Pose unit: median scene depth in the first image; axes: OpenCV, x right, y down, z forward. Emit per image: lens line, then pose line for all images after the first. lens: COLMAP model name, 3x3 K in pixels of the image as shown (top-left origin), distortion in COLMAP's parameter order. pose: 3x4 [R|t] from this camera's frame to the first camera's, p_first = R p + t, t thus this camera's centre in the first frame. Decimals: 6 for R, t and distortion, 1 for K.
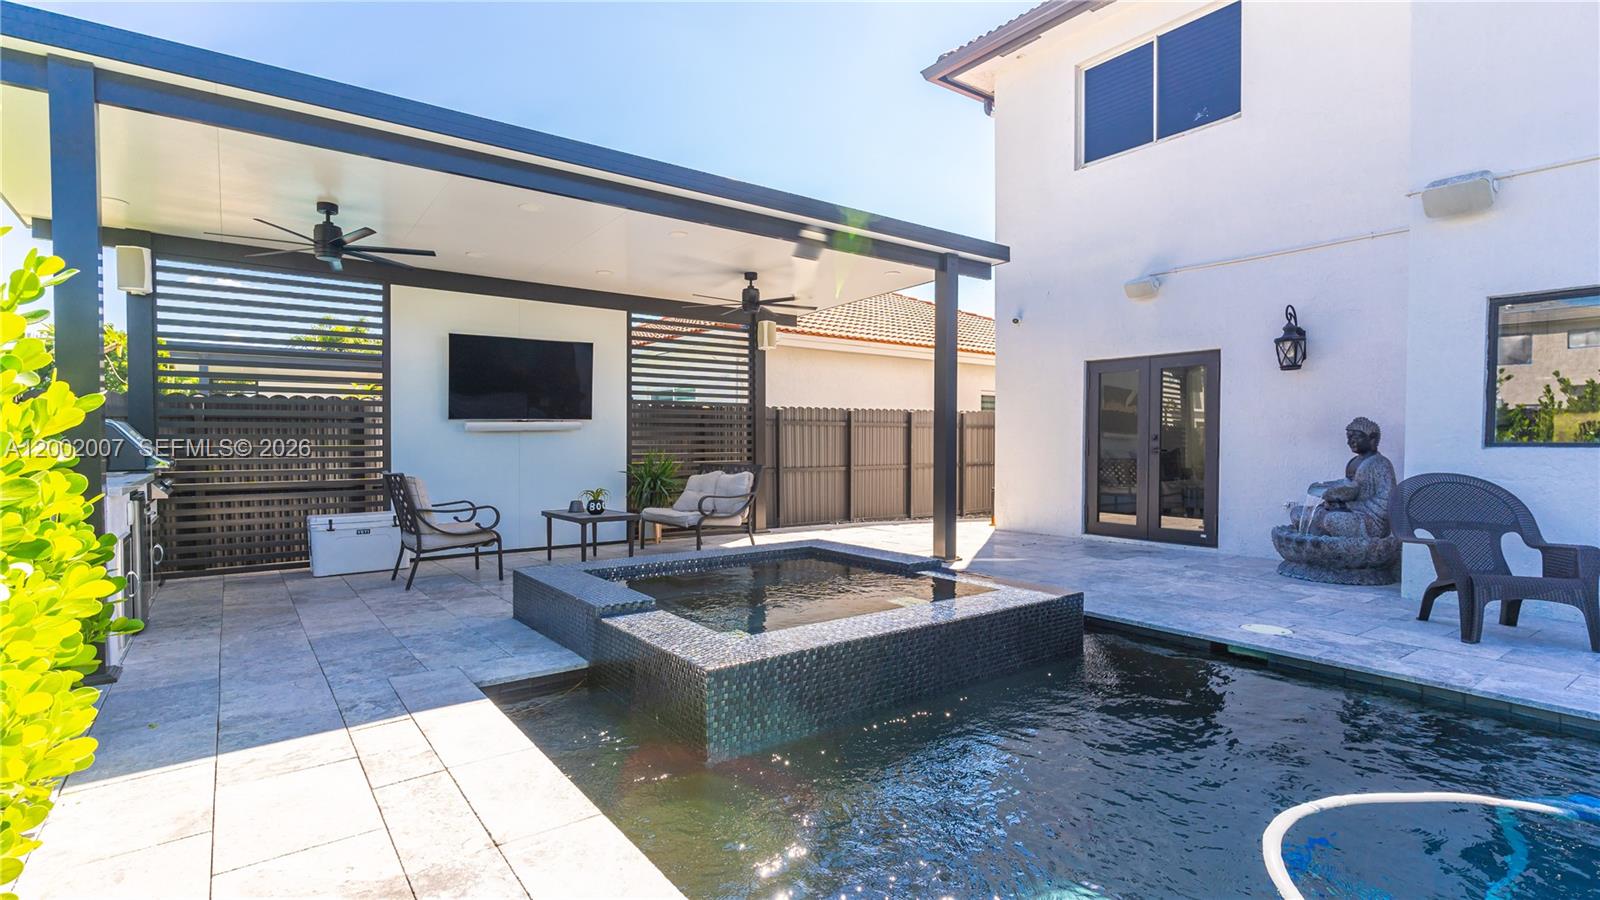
lens RADIAL K [[780.9, 0, 801.4], [0, 780.9, 459.4], [0, 0, 1]] dist [-0.000588, 0.000829]
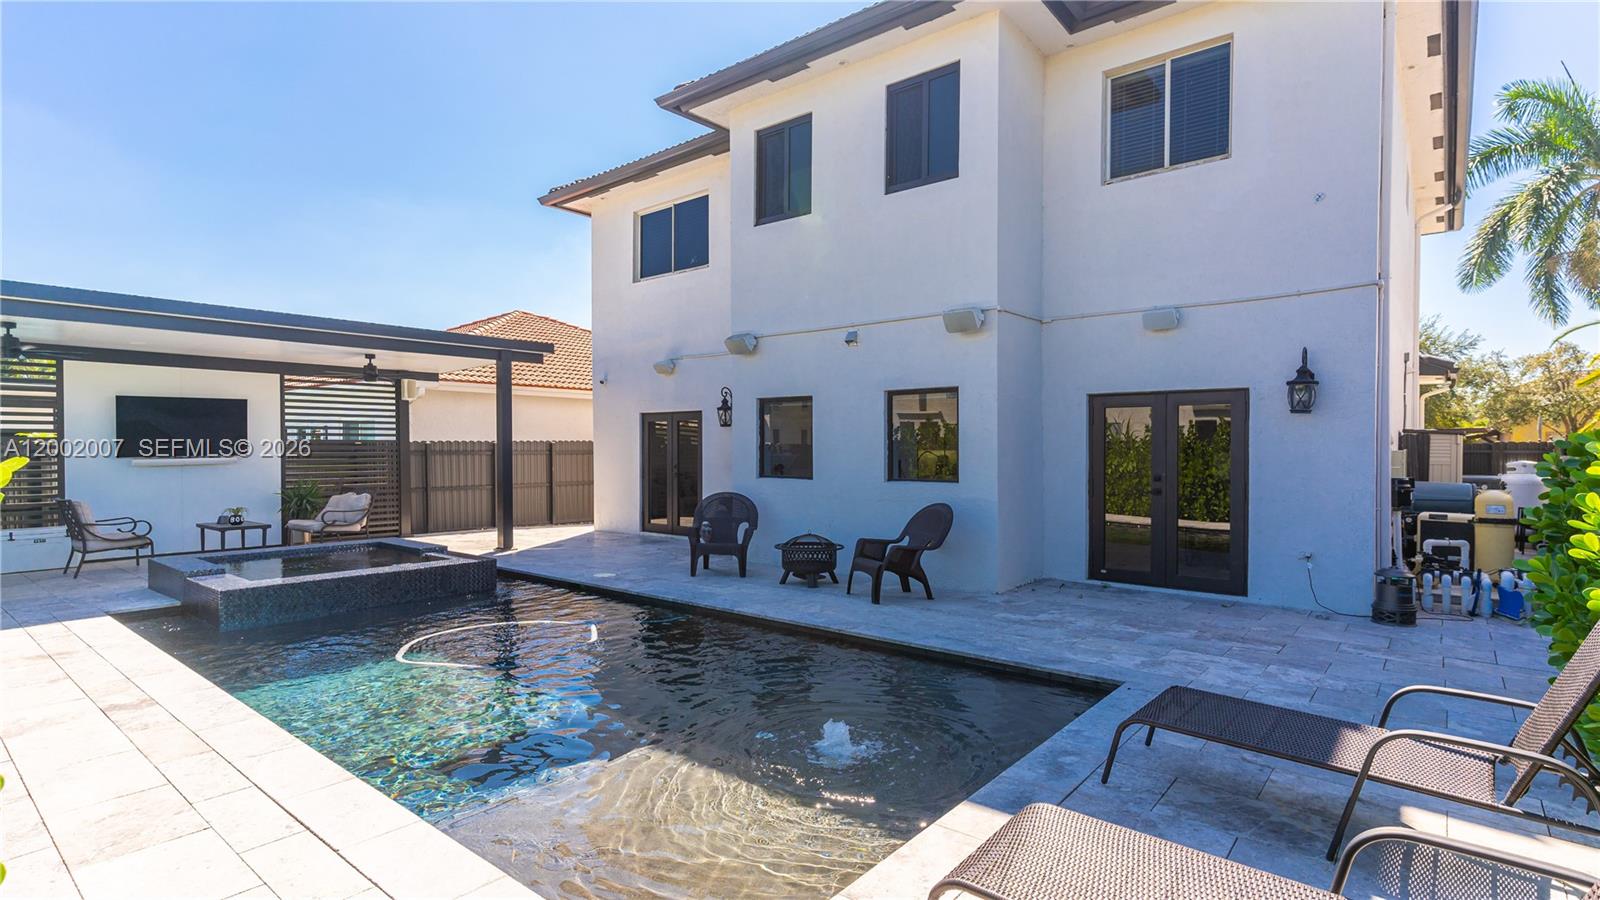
lens RADIAL K [[780.9, 0, 801.4], [0, 780.9, 459.4], [0, 0, 1]] dist [-0.000588, 0.000829]
pose [[0.968306, -0.000119, 0.249766, 0.347667], [0.002833, 0.999941, -0.010503, -0.029283], [-0.249750, 0.010878, 0.968249, -0.589446]]
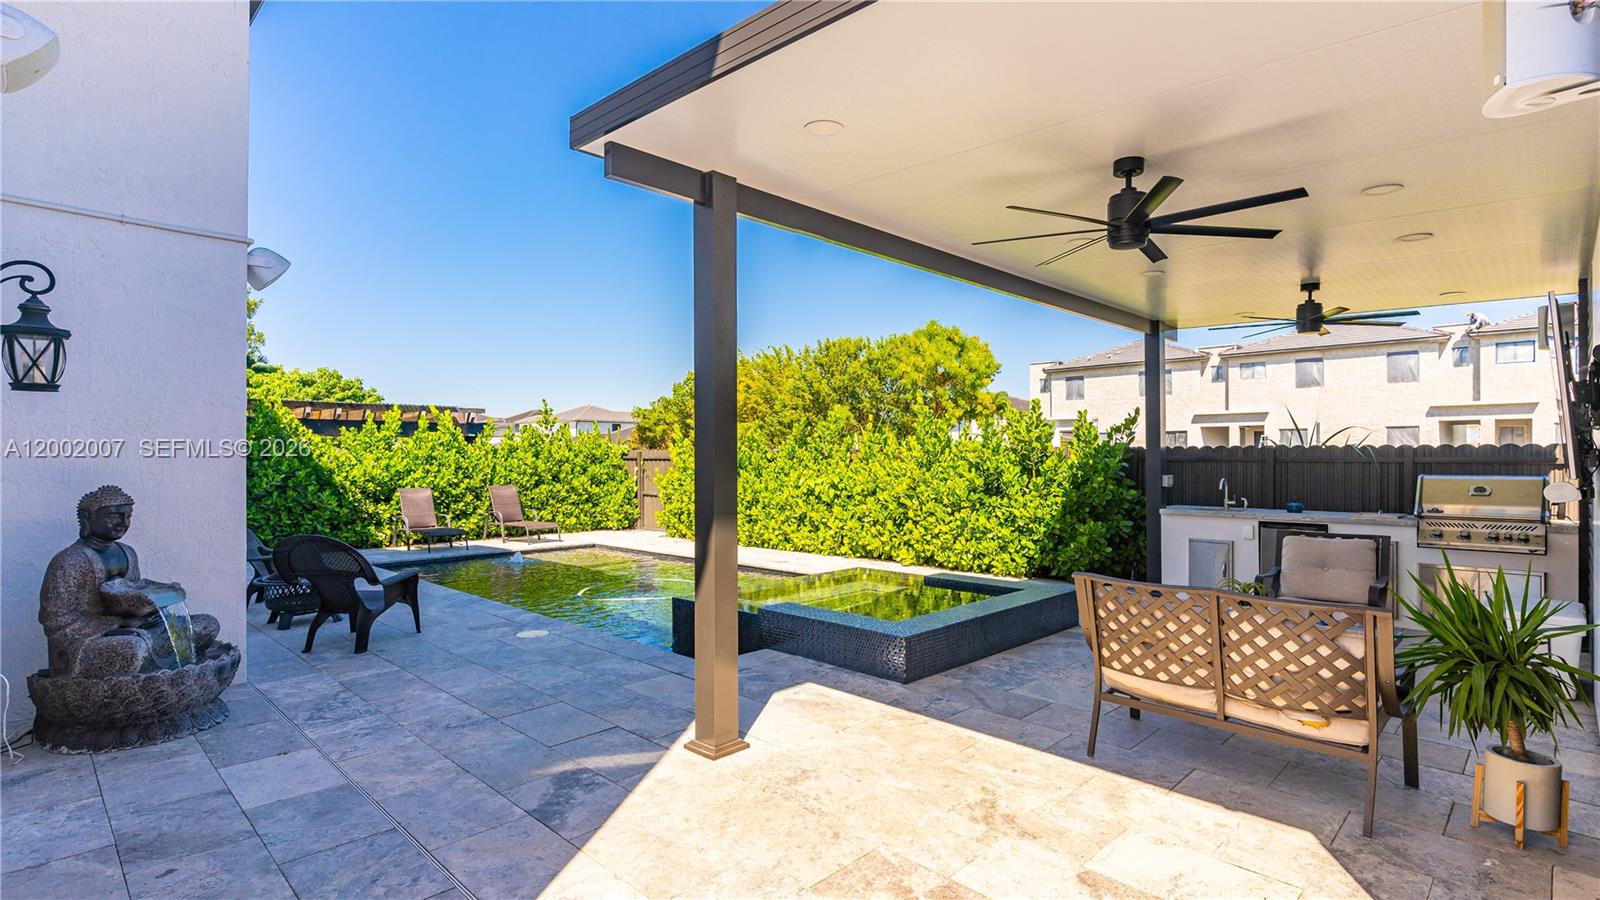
lens RADIAL K [[784.7, 0, 802.6], [0, 784.7, 427.9], [0, 0, 1]] dist [0.005142, 0.000646]
pose [[-0.985660, -0.006980, -0.168601, 0.198543], [-0.006084, 0.999965, -0.005829, -0.081911], [0.168636, -0.004720, -0.985667, 1.416362]]
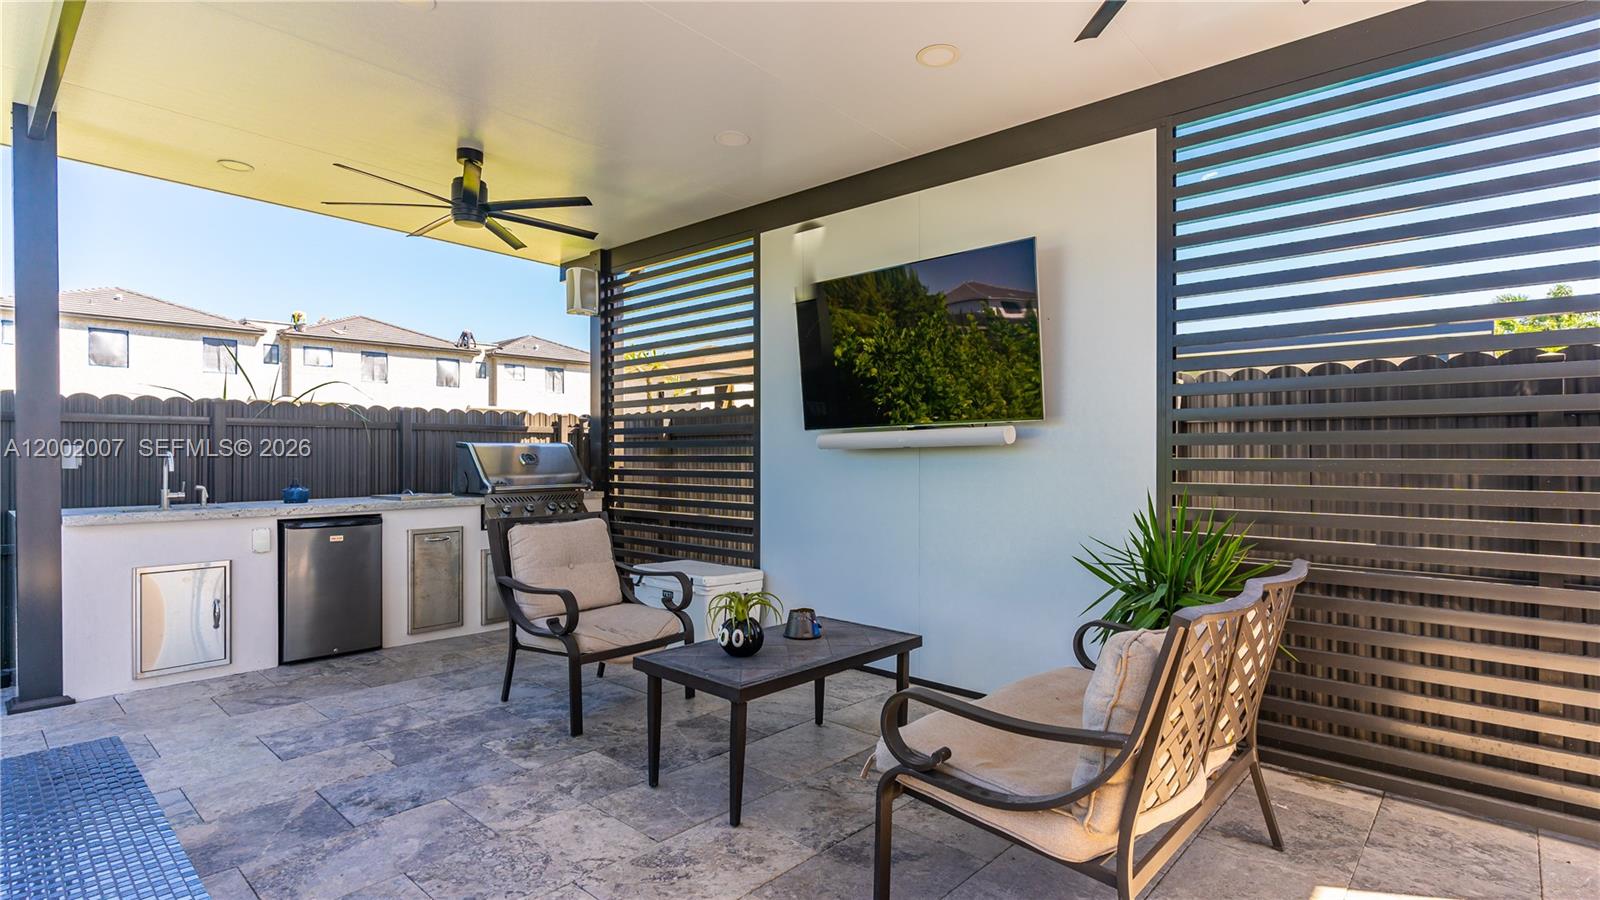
lens RADIAL K [[784.7, 0, 802.6], [0, 784.7, 427.9], [0, 0, 1]] dist [0.005142, 0.000646]
pose [[0.191513, -0.034420, -0.980886, 0.123716], [-0.018874, 0.999071, -0.038743, -0.030342], [0.981309, 0.025933, 0.190685, 0.847278]]
